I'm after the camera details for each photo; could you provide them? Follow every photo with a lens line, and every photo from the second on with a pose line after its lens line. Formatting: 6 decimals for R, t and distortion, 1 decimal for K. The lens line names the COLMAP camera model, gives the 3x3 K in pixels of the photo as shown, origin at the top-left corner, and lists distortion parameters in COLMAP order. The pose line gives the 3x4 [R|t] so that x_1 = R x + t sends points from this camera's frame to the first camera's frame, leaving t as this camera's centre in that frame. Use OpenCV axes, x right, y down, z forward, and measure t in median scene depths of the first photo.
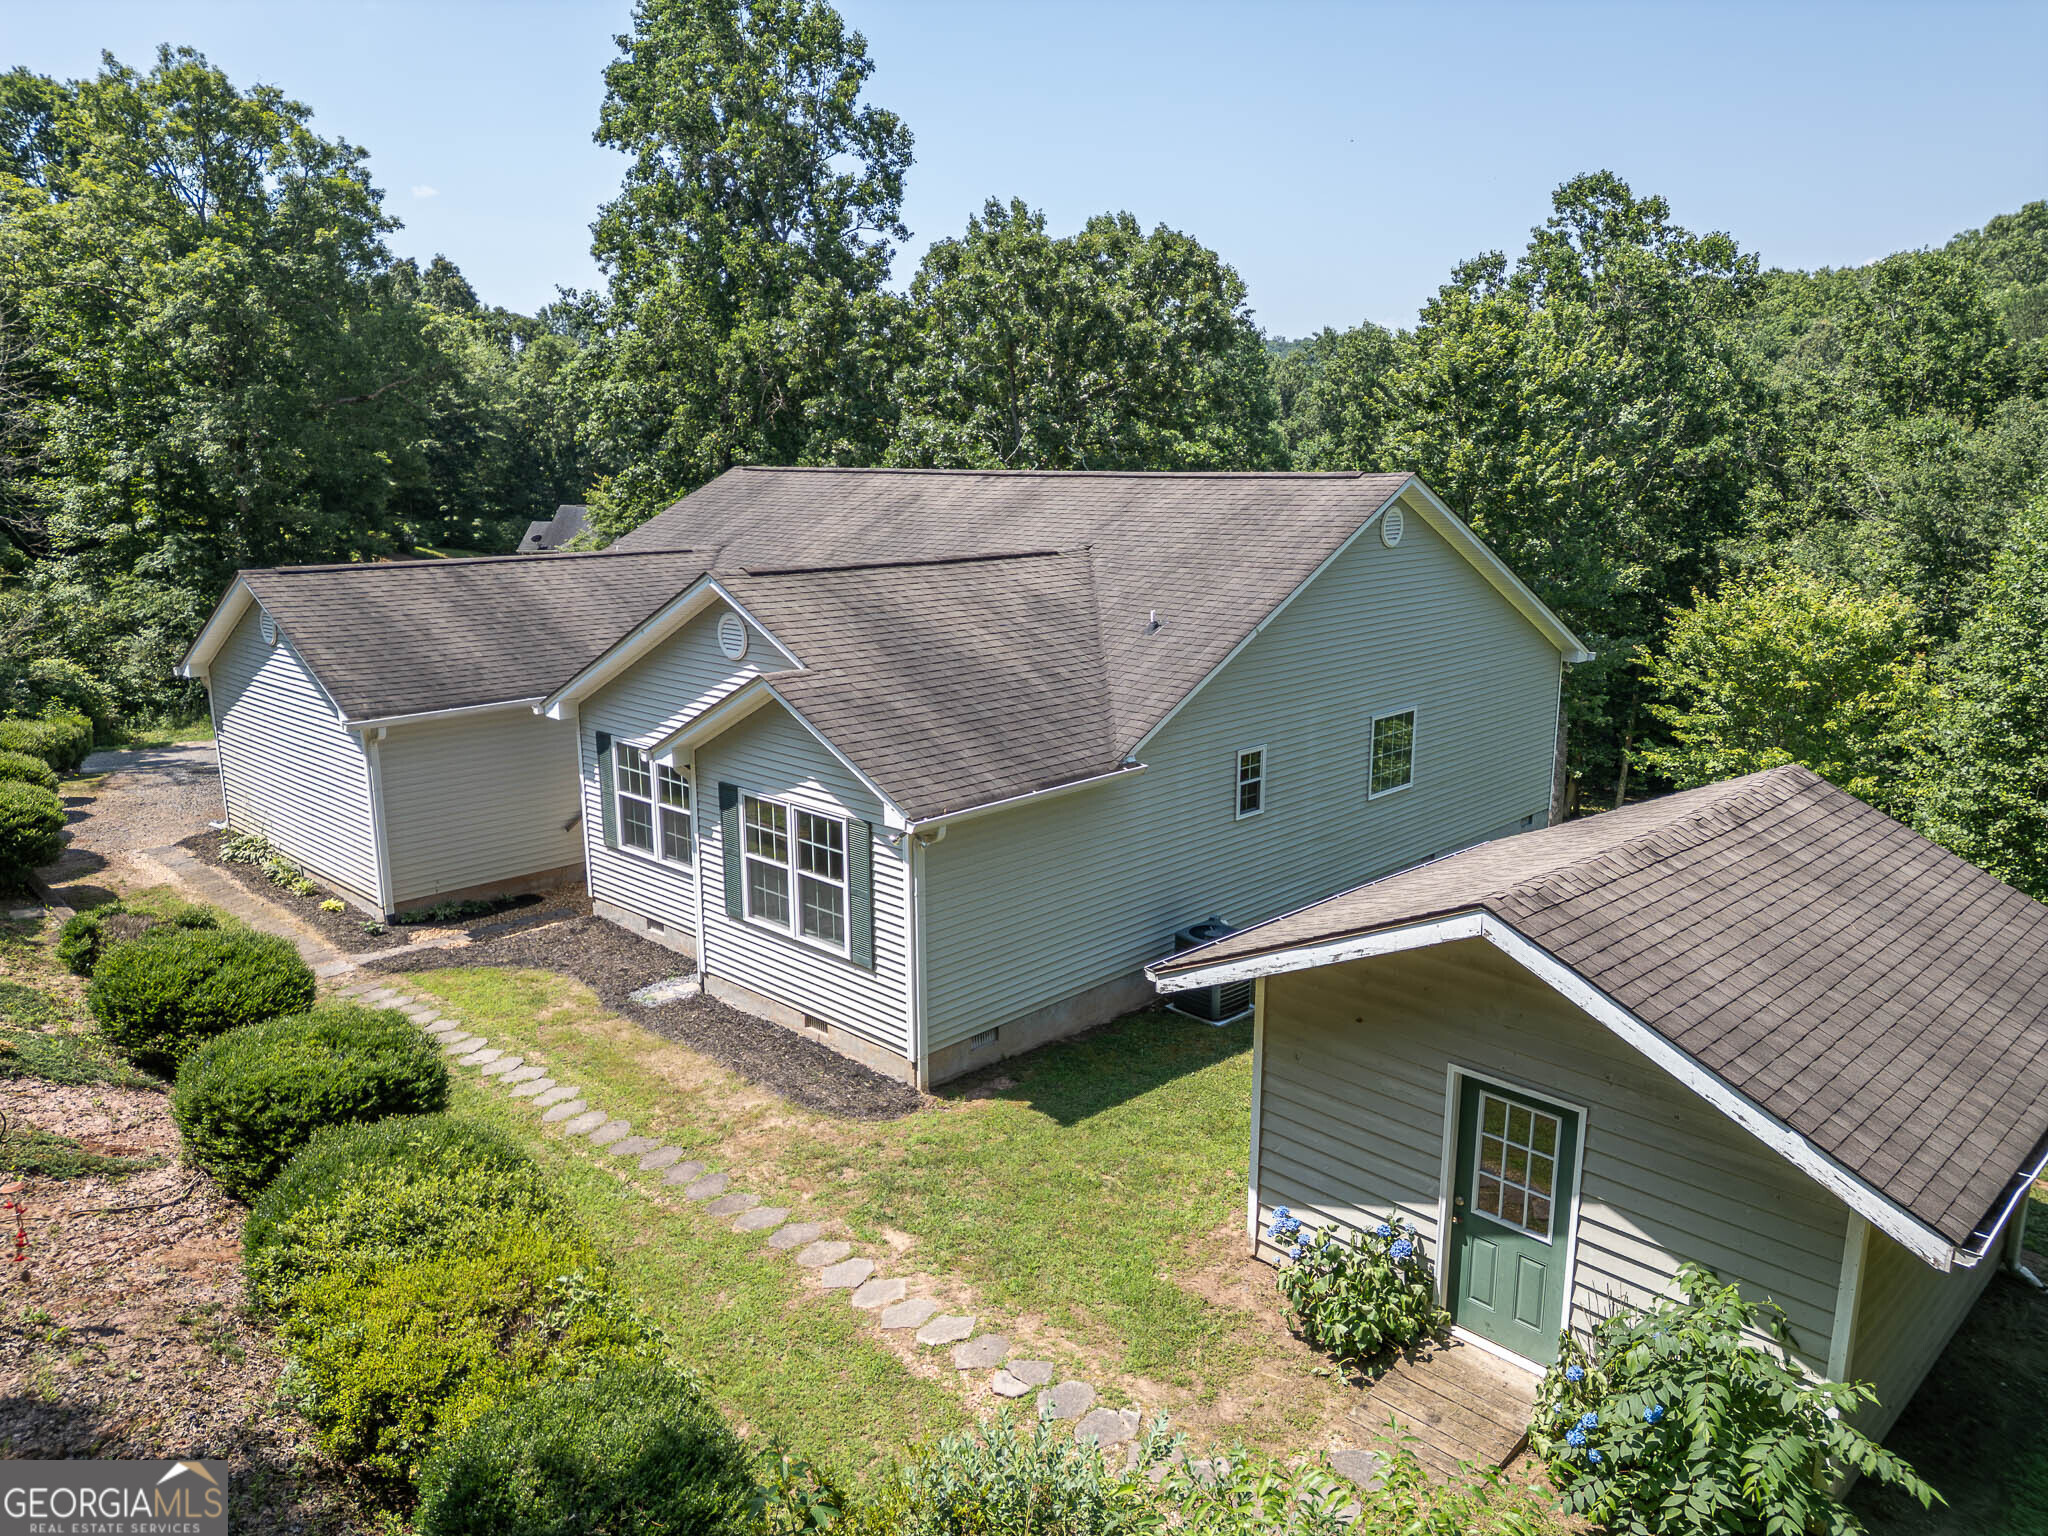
lens RADIAL K [[1443.4, 0, 1018.4], [0, 1443.4, 735.2], [0, 0, 1]] dist [0.099624, -0.120542]
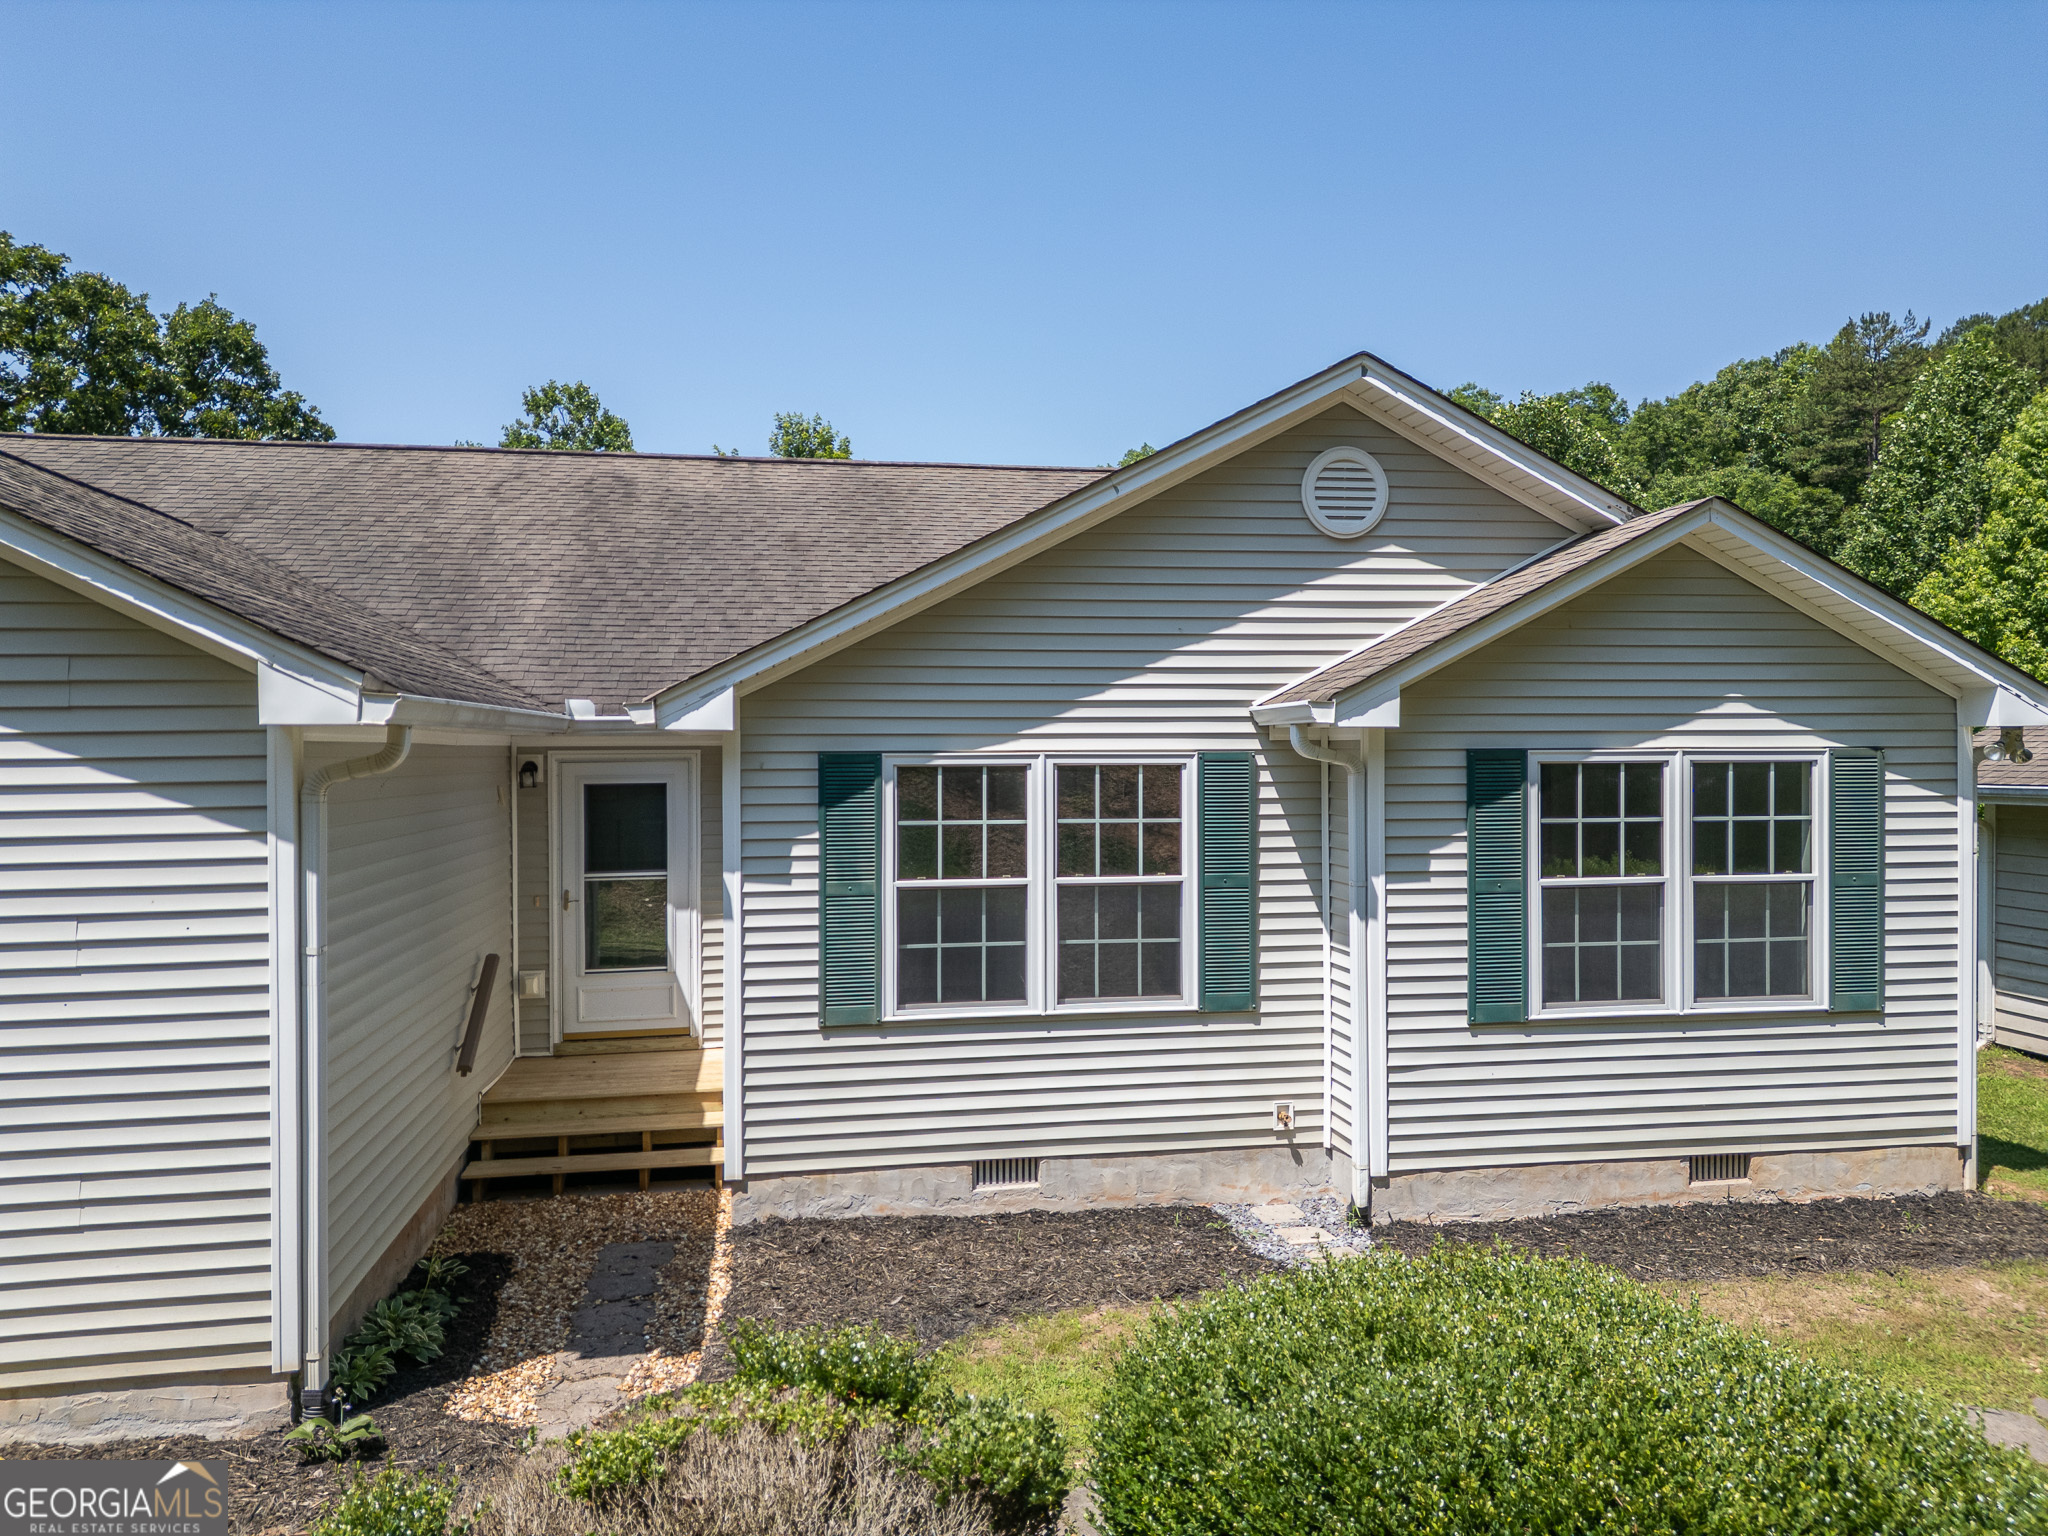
lens RADIAL K [[1439.8, 0, 1024.0], [0, 1439.8, 768.0], [0, 0, 1]] dist [0.095192, -0.107403]
pose [[0.586618, -0.011811, 0.809778, -0.678856], [0.164009, 0.980908, -0.104504, 0.063762], [-0.793083, 0.194115, 0.577355, 0.805604]]
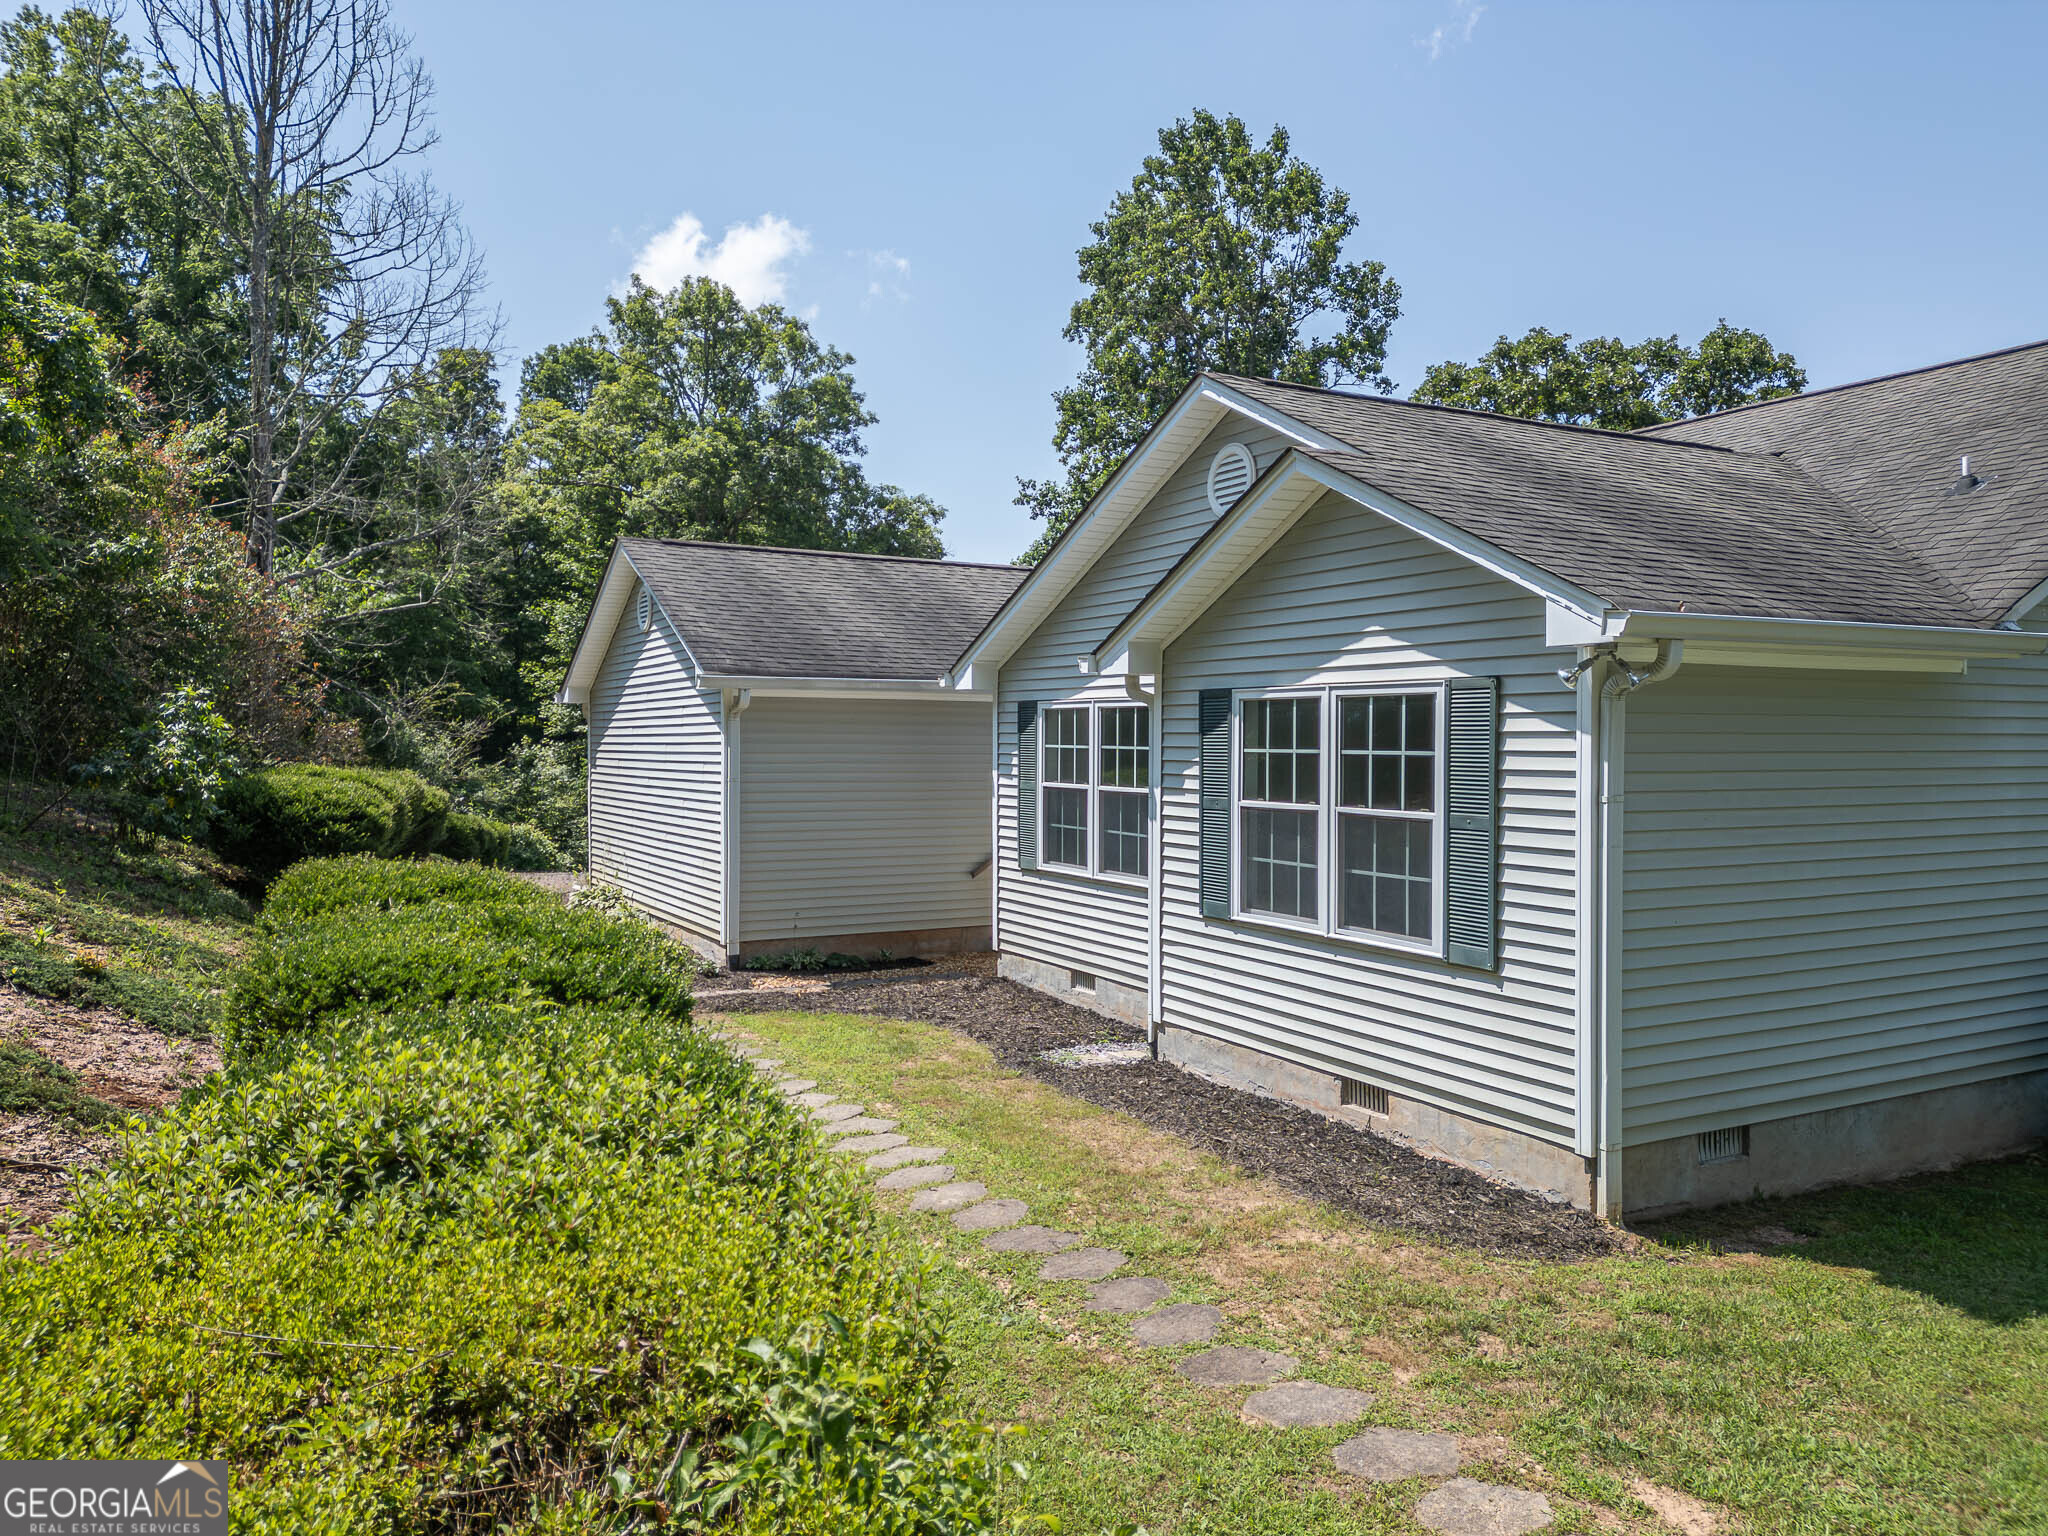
lens RADIAL K [[1439.8, 0, 1024.0], [0, 1439.8, 768.0], [0, 0, 1]] dist [0.095192, -0.107403]
pose [[0.958354, 0.015257, -0.285174, -0.100829], [-0.066412, 0.983102, -0.170588, 0.167228], [0.277752, 0.182422, 0.943173, 0.399851]]
